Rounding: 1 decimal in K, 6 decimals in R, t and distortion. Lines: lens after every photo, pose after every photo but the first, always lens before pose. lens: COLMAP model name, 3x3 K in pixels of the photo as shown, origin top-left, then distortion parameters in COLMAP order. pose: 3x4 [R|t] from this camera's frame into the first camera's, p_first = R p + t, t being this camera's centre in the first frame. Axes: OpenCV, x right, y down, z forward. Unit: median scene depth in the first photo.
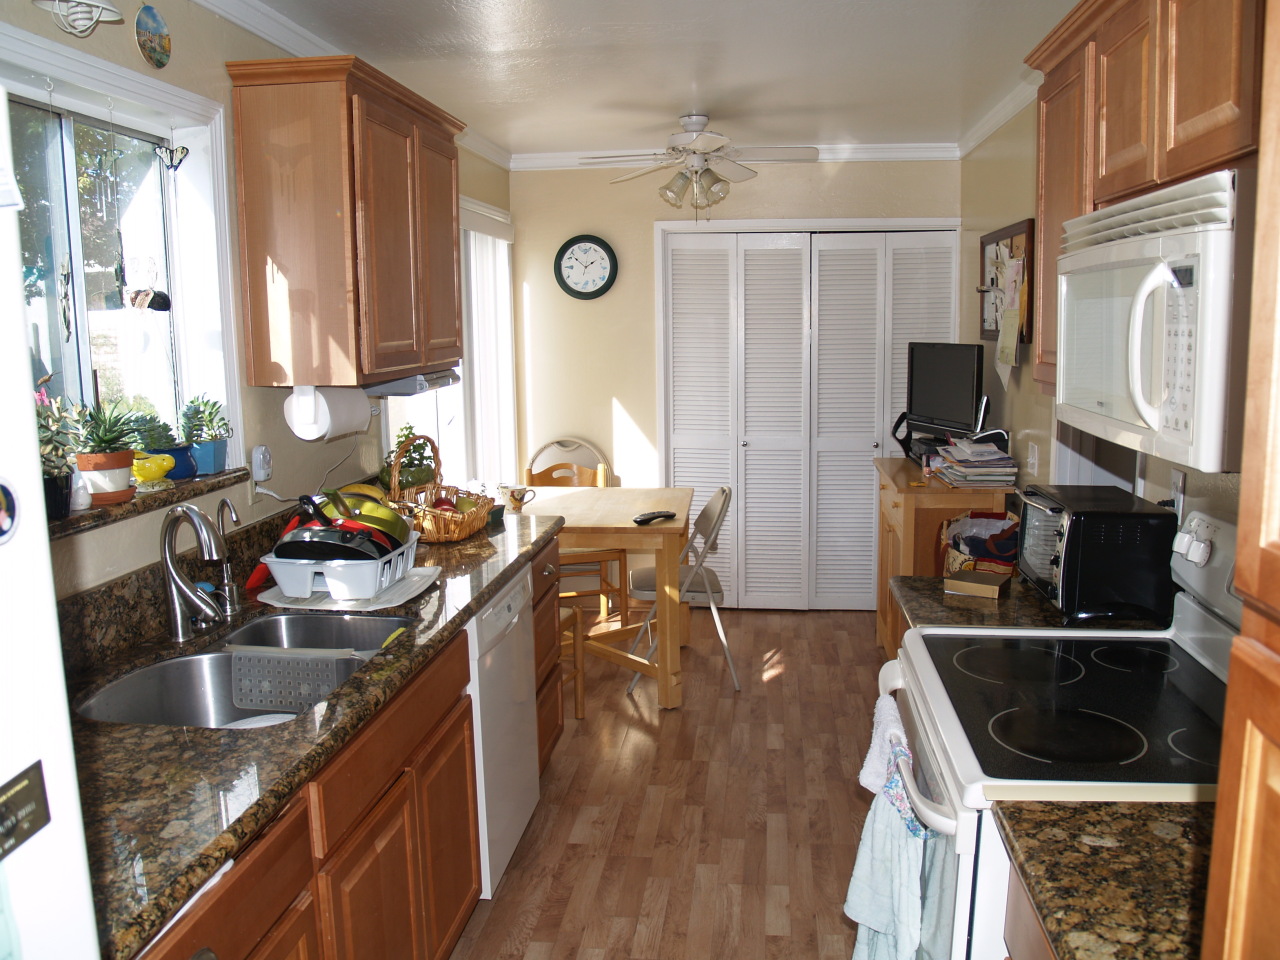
lens RADIAL K [[1046.5, 0, 646.5], [0, 1046.5, 471.8], [0, 0, 1]] dist [-0.097606, 0.050598]
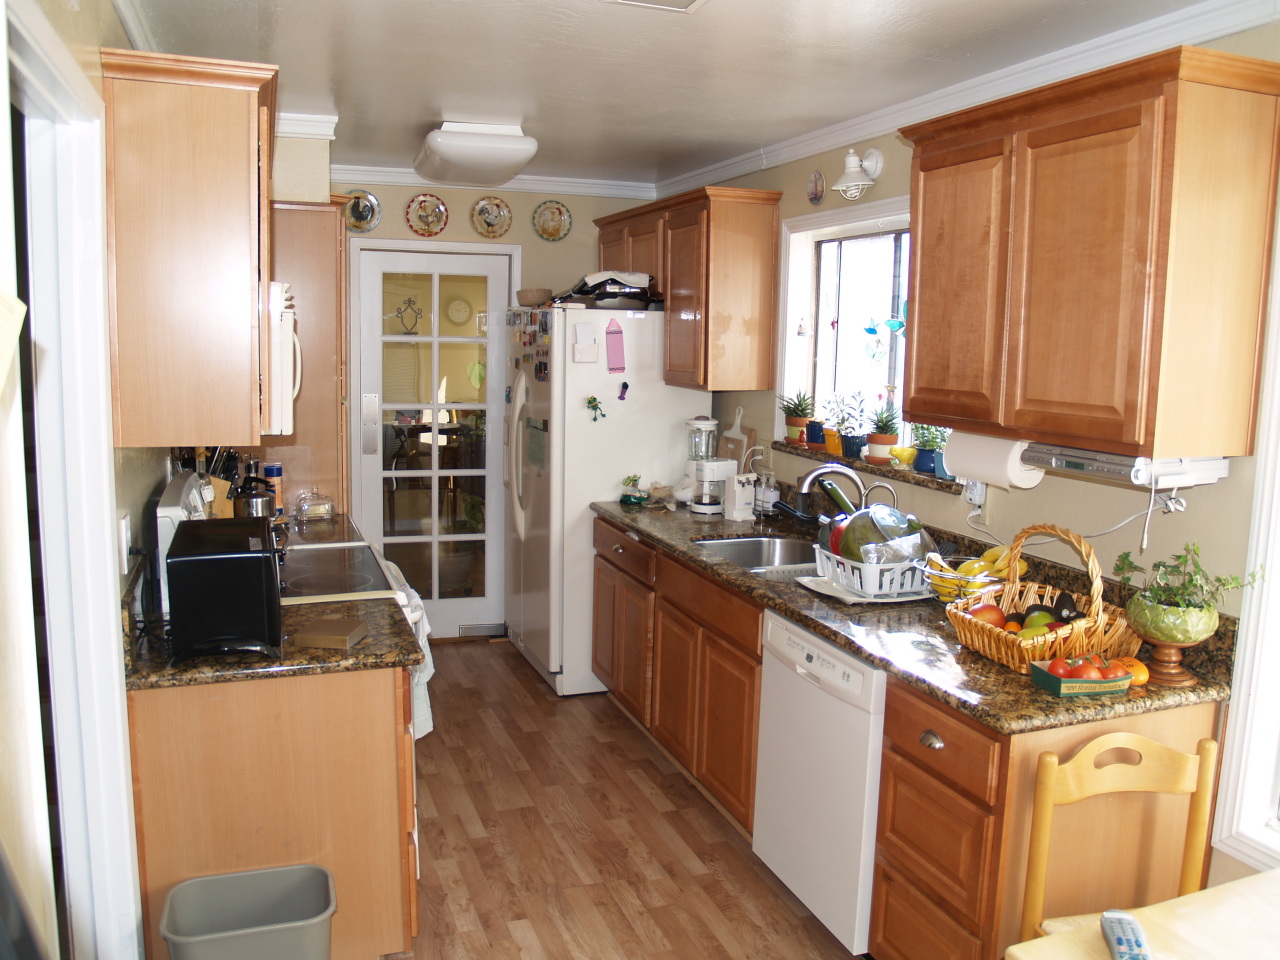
lens RADIAL K [[1046.5, 0, 646.5], [0, 1046.5, 471.8], [0, 0, 1]] dist [-0.097606, 0.050598]
pose [[-0.890150, 0.055747, -0.452245, 0.512839], [-0.072057, 0.962779, 0.260509, -0.331760], [0.449935, 0.264479, -0.853000, 2.023122]]
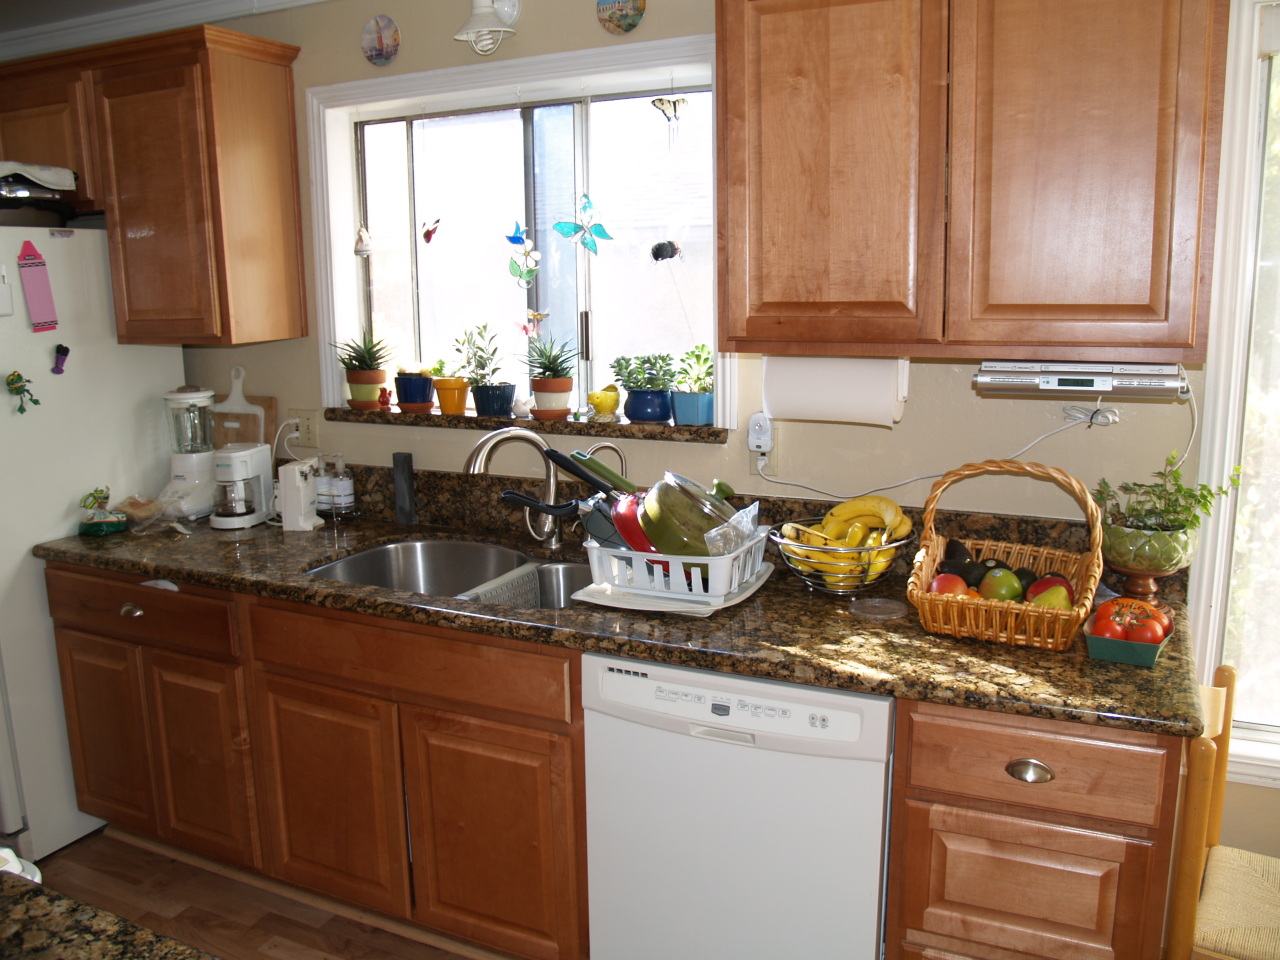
lens RADIAL K [[1046.5, 0, 646.5], [0, 1046.5, 471.8], [0, 0, 1]] dist [-0.097606, 0.050598]
pose [[-0.325197, 0.192549, -0.925836, 0.553397], [-0.112021, 0.964313, 0.239898, -0.200012], [0.938988, 0.181727, -0.292022, 1.314522]]
